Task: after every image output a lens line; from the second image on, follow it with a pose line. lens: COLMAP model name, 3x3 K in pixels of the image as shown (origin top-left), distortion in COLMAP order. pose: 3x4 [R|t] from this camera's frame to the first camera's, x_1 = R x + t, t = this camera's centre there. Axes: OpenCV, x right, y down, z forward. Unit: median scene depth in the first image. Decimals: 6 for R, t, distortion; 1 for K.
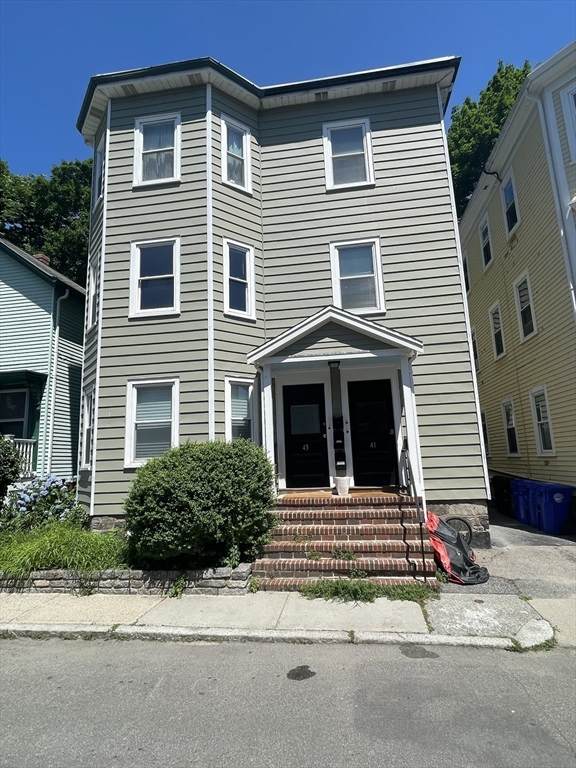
lens RADIAL K [[421.8, 0, 284.7], [0, 421.8, 376.0], [0, 0, 1]] dist [0.004632, 0.000073]
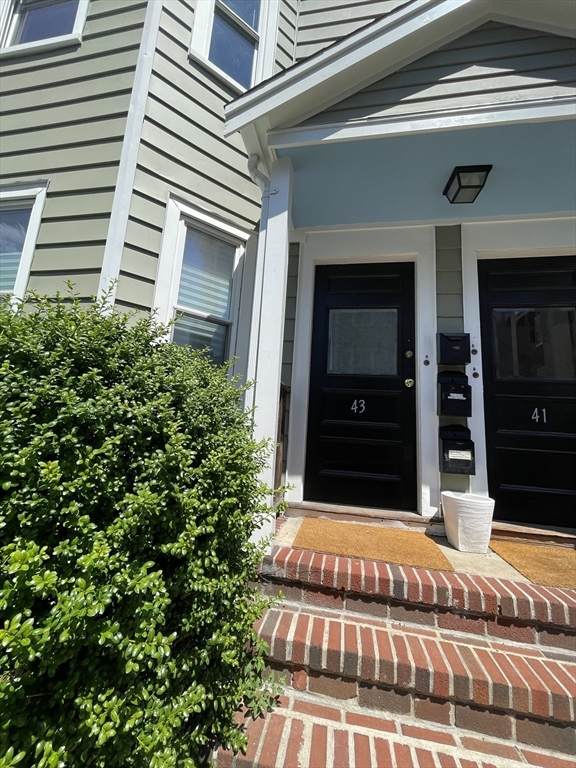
lens RADIAL K [[308.0, 0, 287.1], [0, 308.0, 391.1], [0, 0, 1]] dist [-0.000114, 0.000003]
pose [[0.994030, 0.094641, -0.054298, -0.005792], [-0.091660, 0.994271, 0.054989, 0.149155], [0.059191, -0.049683, 0.997010, 0.720108]]
